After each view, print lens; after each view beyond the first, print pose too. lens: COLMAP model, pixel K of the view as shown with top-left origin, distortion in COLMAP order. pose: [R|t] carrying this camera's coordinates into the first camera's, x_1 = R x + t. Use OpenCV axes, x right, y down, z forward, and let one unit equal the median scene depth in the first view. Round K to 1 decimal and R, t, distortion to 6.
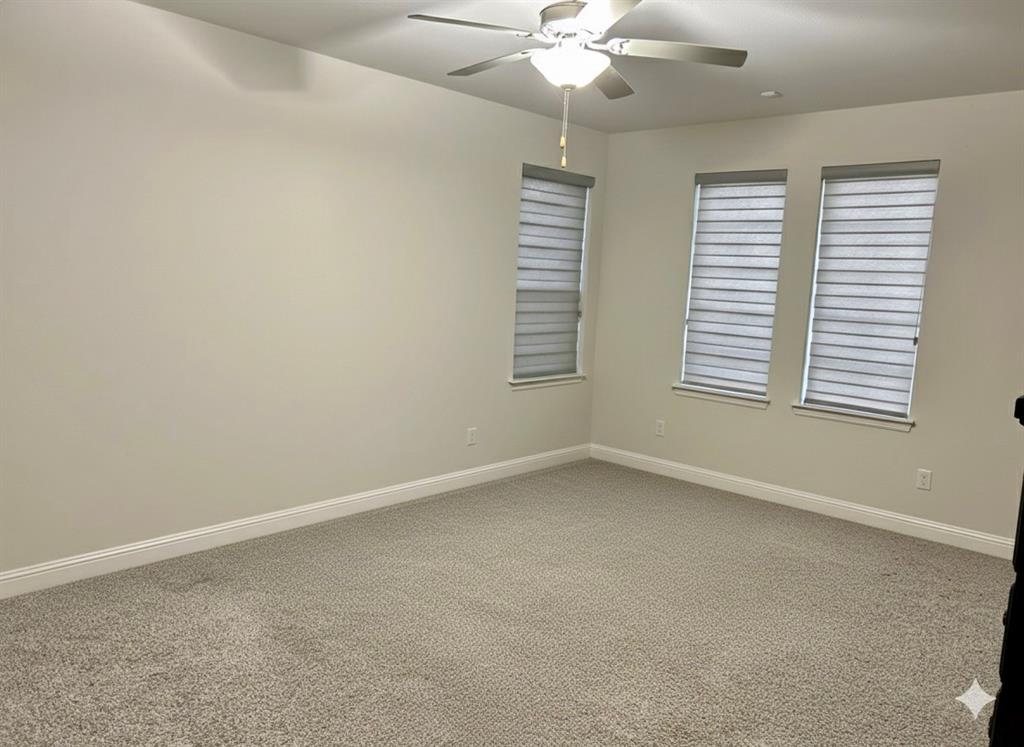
lens RADIAL K [[797.6, 0, 512.0], [0, 797.6, 373.5], [0, 0, 1]] dist [0.029973, 0.000115]
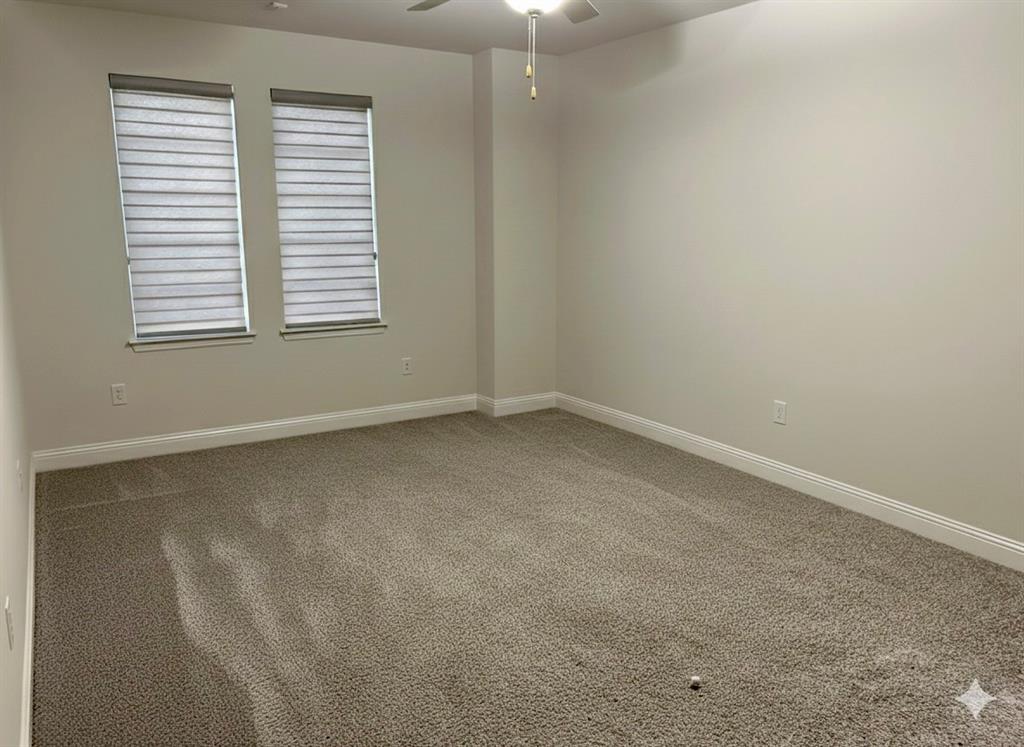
lens RADIAL K [[797.6, 0, 512.0], [0, 797.6, 373.5], [0, 0, 1]] dist [0.029973, 0.000115]
pose [[0.307517, -0.229693, 0.923404, -0.503874], [0.126600, 0.971677, 0.199540, -0.074217], [-0.943083, 0.055541, 0.327886, 0.408157]]
